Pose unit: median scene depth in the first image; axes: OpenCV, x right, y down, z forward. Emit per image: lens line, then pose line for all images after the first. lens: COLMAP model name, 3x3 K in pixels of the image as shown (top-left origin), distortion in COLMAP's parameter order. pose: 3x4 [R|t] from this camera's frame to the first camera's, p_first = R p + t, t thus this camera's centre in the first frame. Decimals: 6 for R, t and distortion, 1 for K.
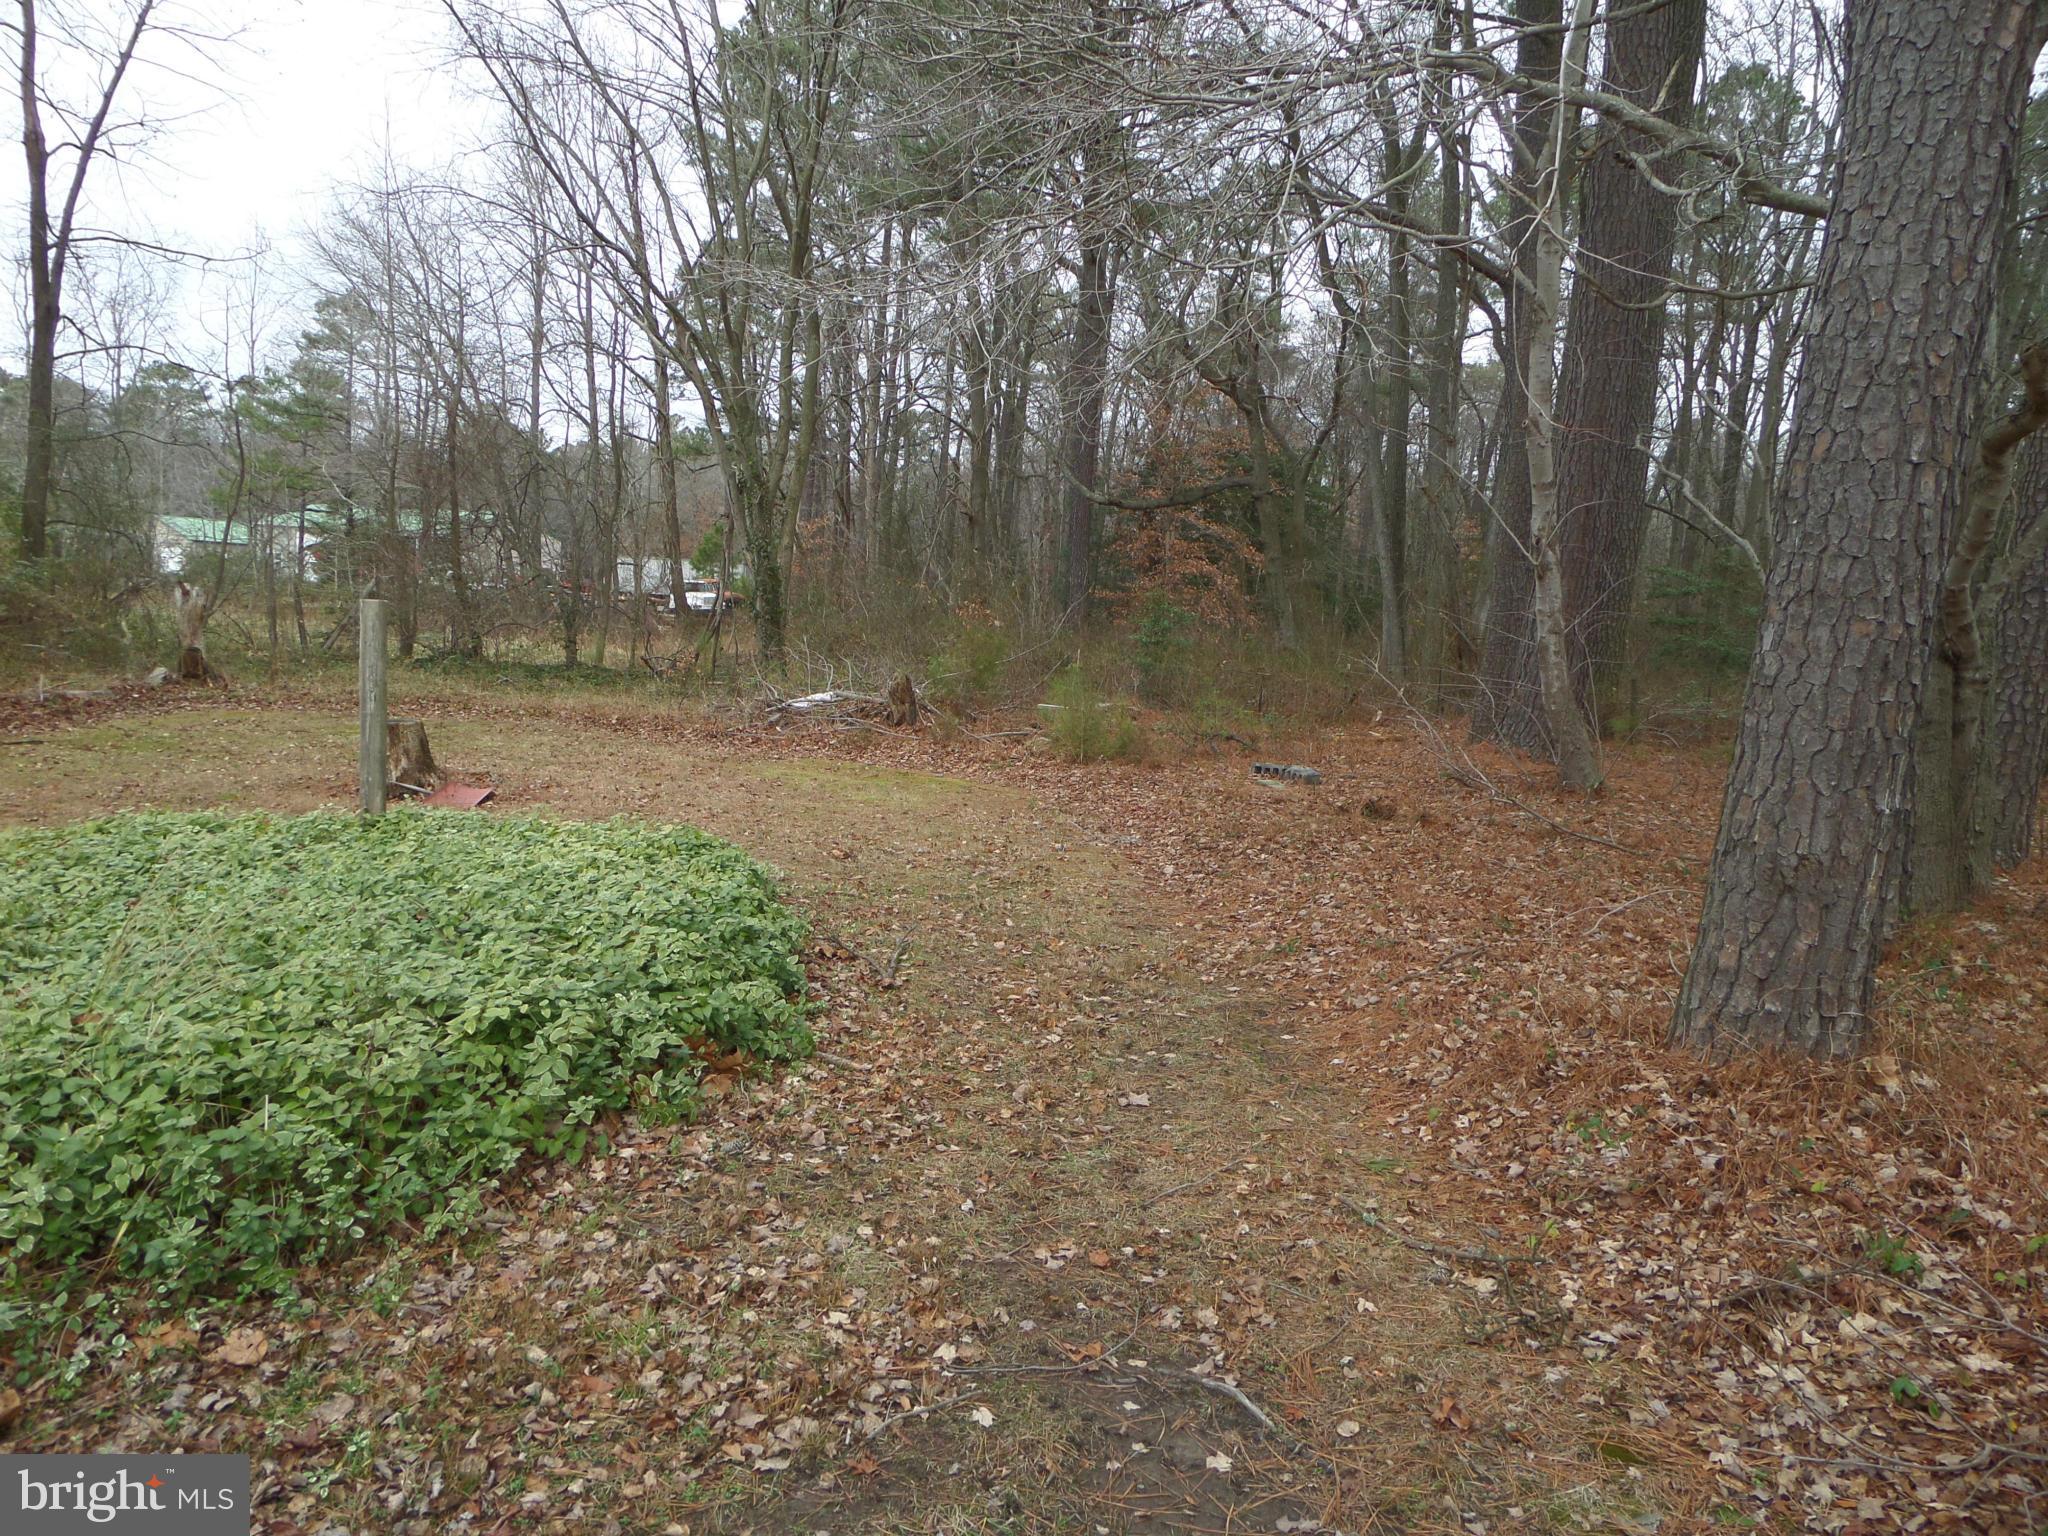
lens RADIAL K [[1495.5, 0, 1024.0], [0, 1495.5, 768.0], [0, 0, 1]] dist [-0.008486, -0.000330]
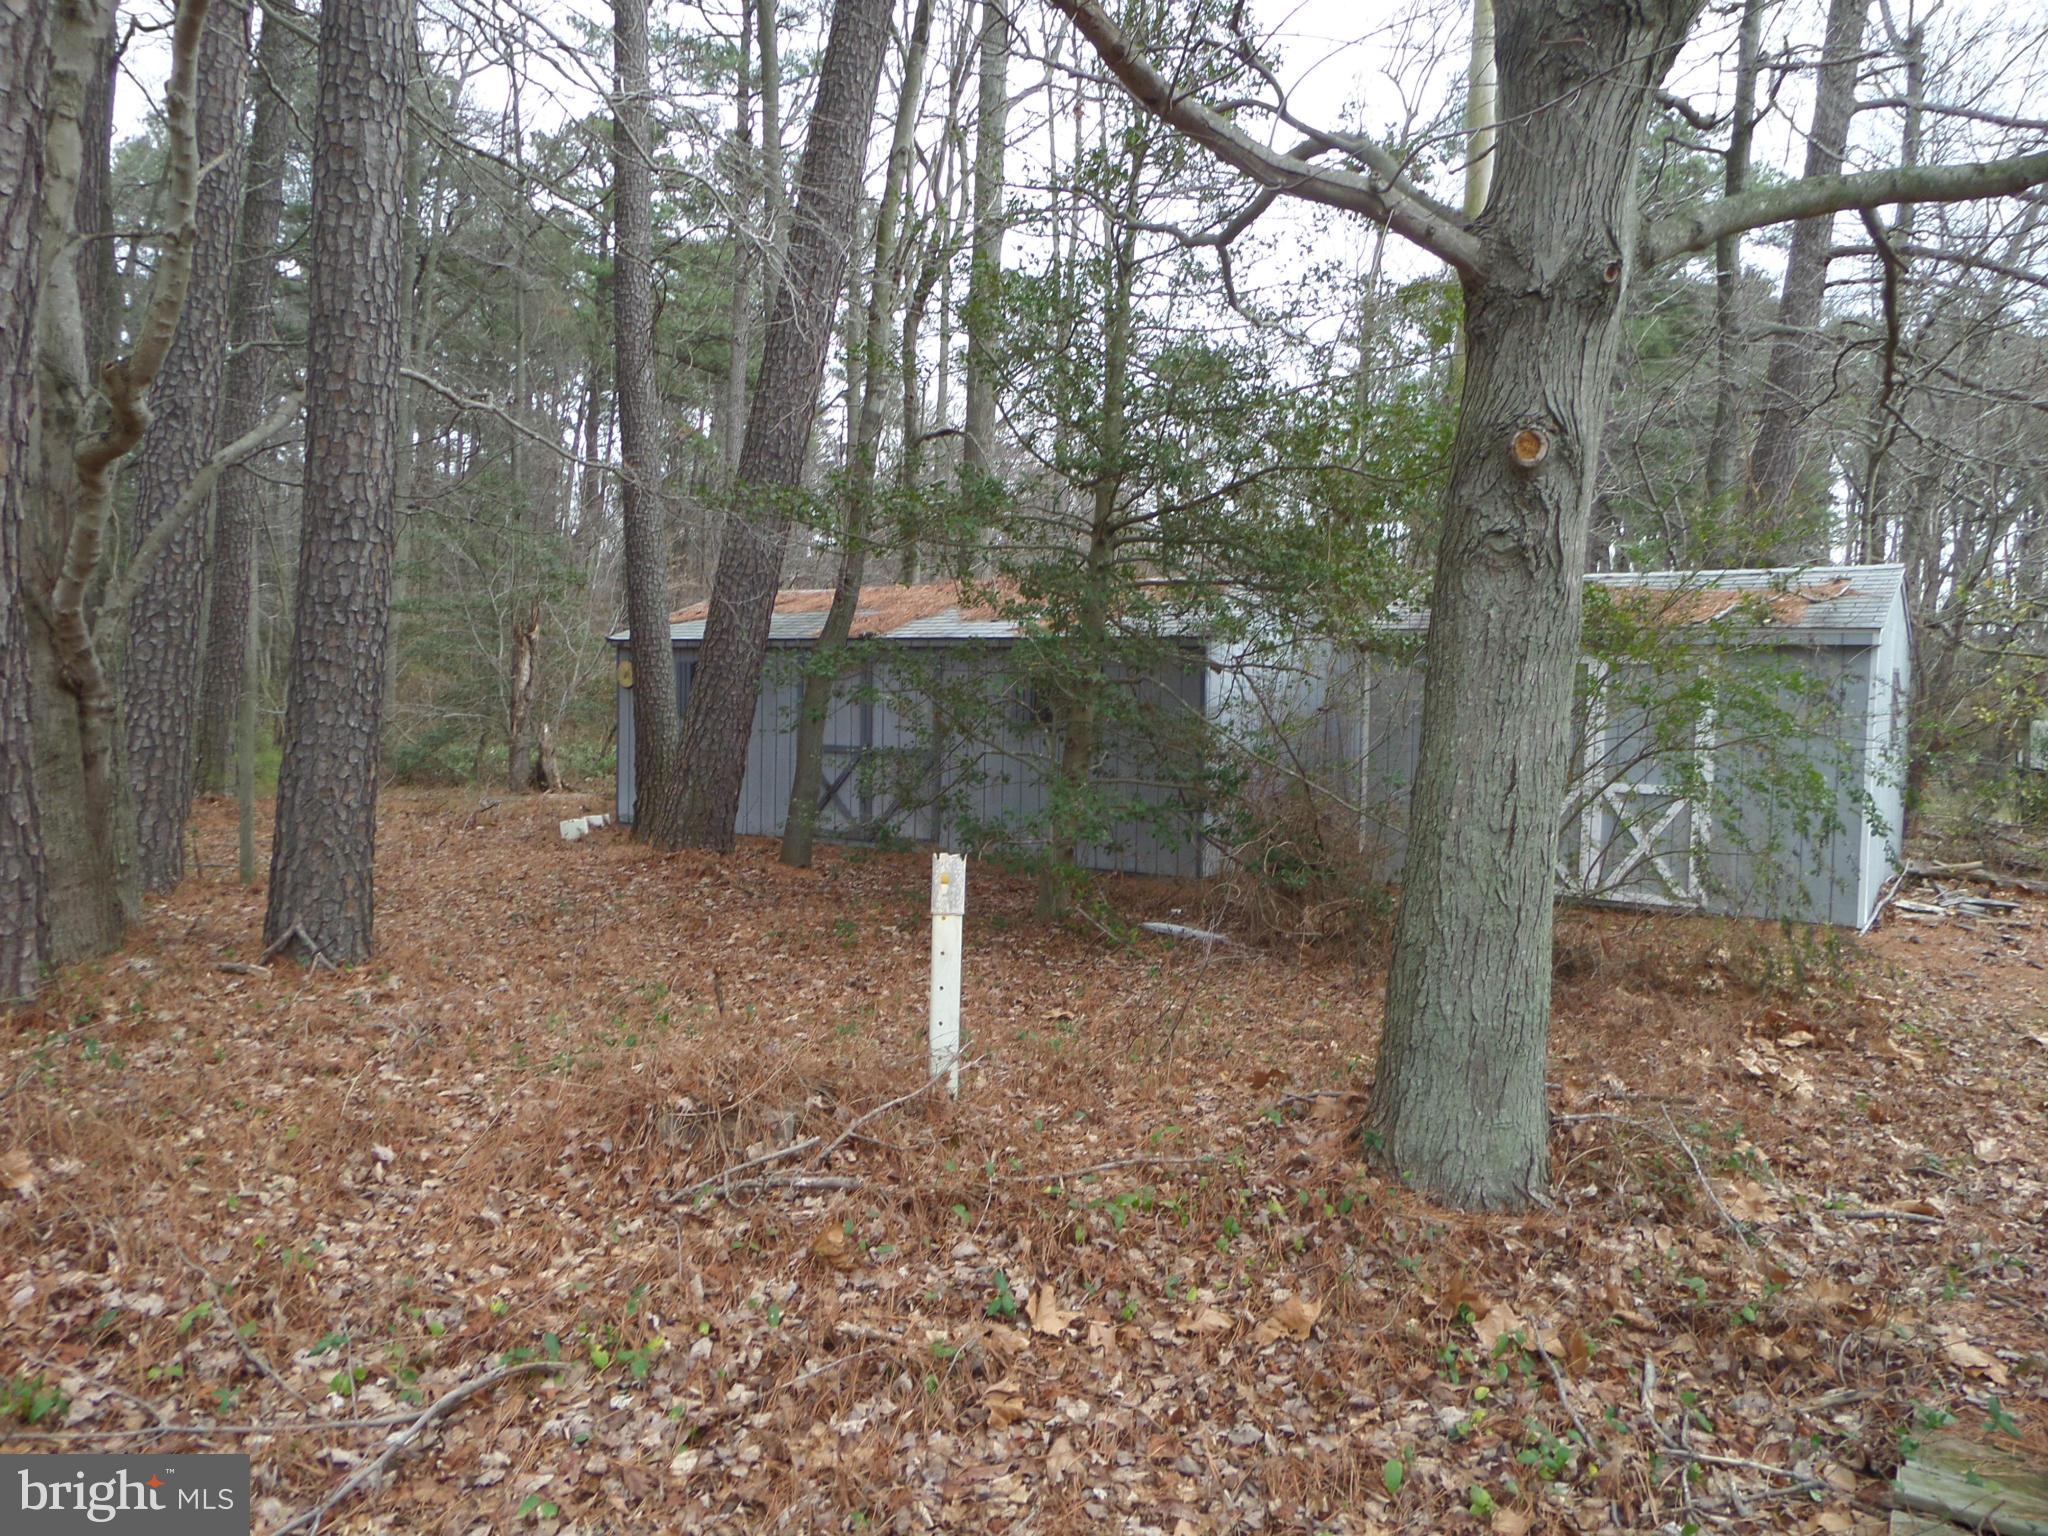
lens RADIAL K [[1495.5, 0, 1024.0], [0, 1495.5, 768.0], [0, 0, 1]] dist [-0.008486, -0.000330]
pose [[0.450410, -0.079492, 0.889276, 0.093104], [0.092995, 0.994788, 0.041822, -0.010566], [-0.887966, 0.063861, 0.455455, 0.074434]]
